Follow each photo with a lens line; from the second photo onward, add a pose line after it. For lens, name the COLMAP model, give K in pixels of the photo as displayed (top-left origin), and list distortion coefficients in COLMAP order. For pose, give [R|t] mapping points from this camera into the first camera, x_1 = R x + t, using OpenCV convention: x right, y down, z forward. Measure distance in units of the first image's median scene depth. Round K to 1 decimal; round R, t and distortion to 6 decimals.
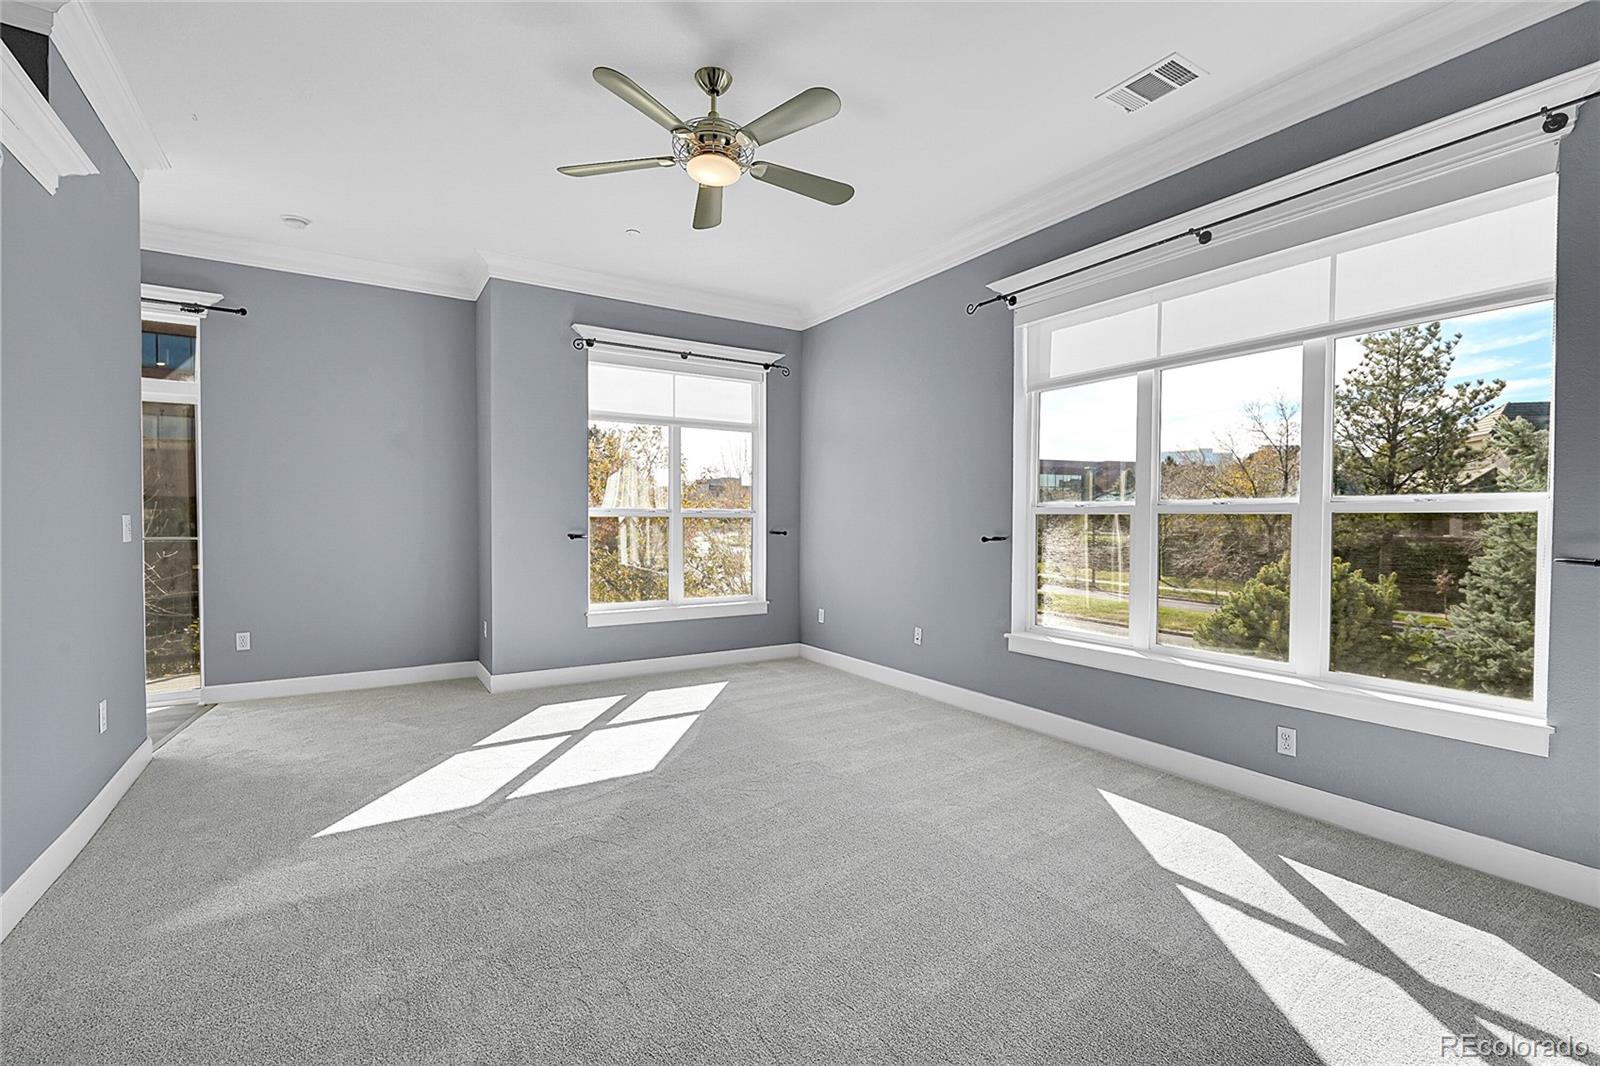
lens RADIAL K [[703.0, 0, 808.6], [0, 703.0, 532.4], [0, 0, 1]] dist [0.000224, 0.000177]
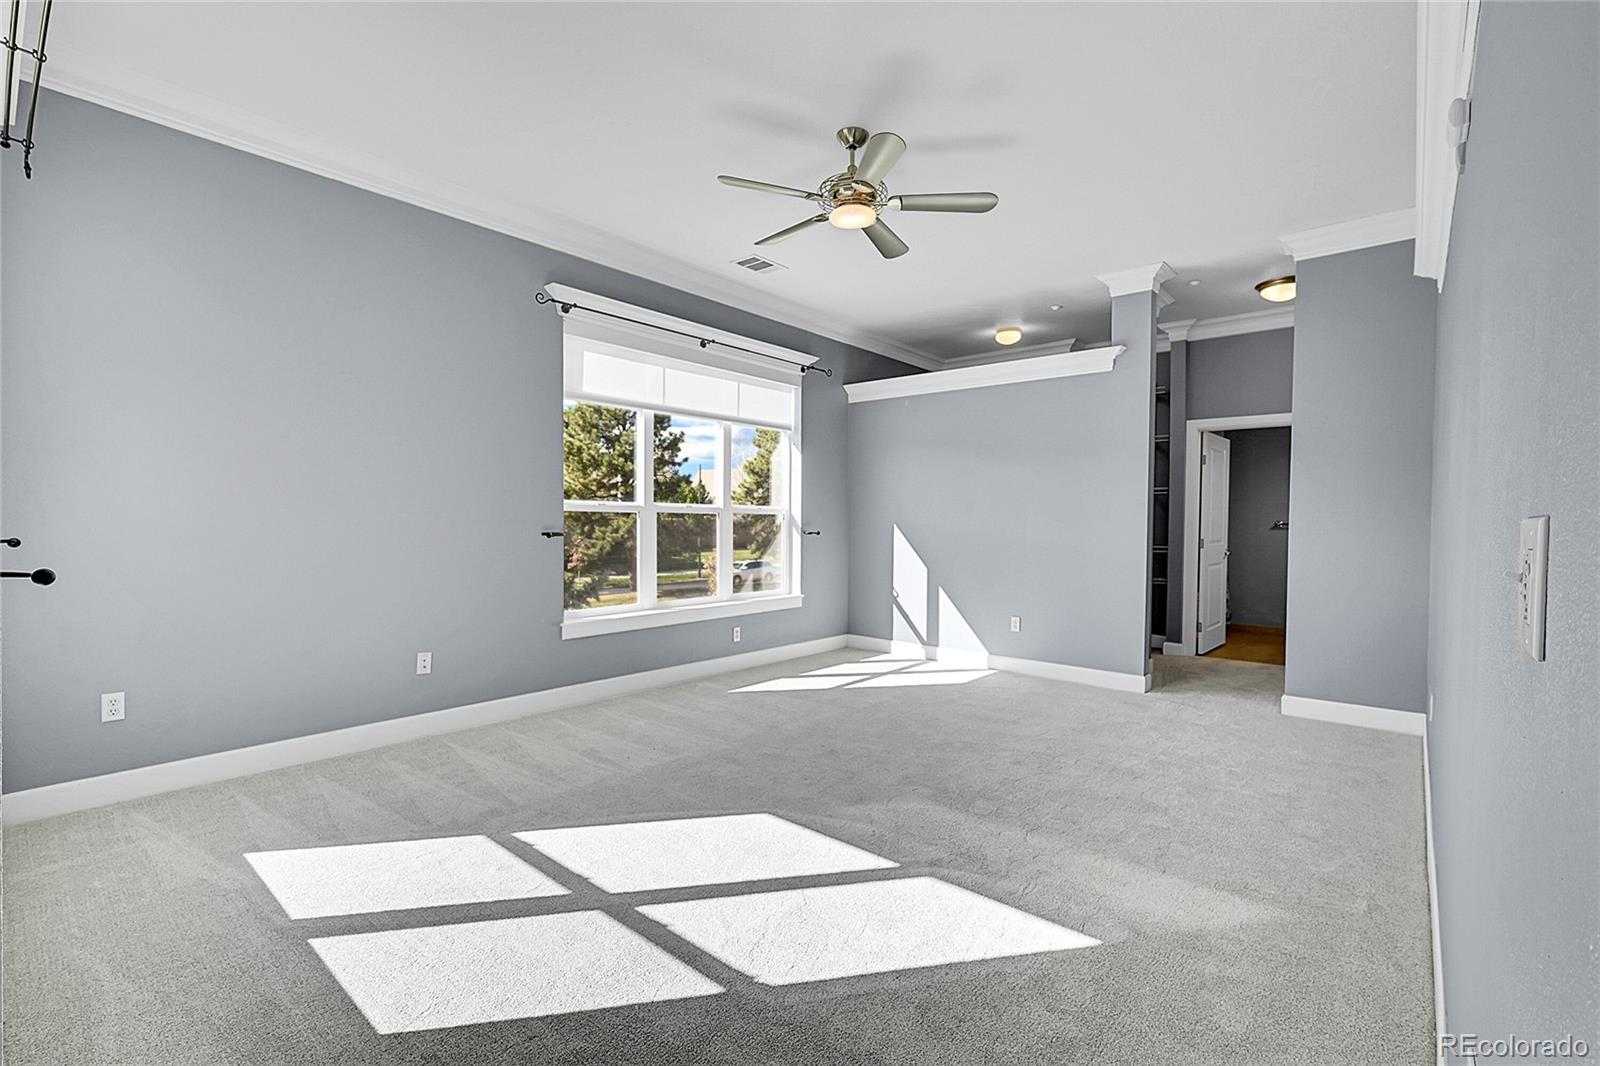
lens RADIAL K [[703.0, 0, 808.6], [0, 703.0, 532.4], [0, 0, 1]] dist [0.000224, 0.000177]
pose [[-0.264801, -0.029883, 0.963840, -0.981475], [-0.004949, 0.999549, 0.029630, -0.031397], [-0.964290, 0.003076, -0.264829, 1.095540]]
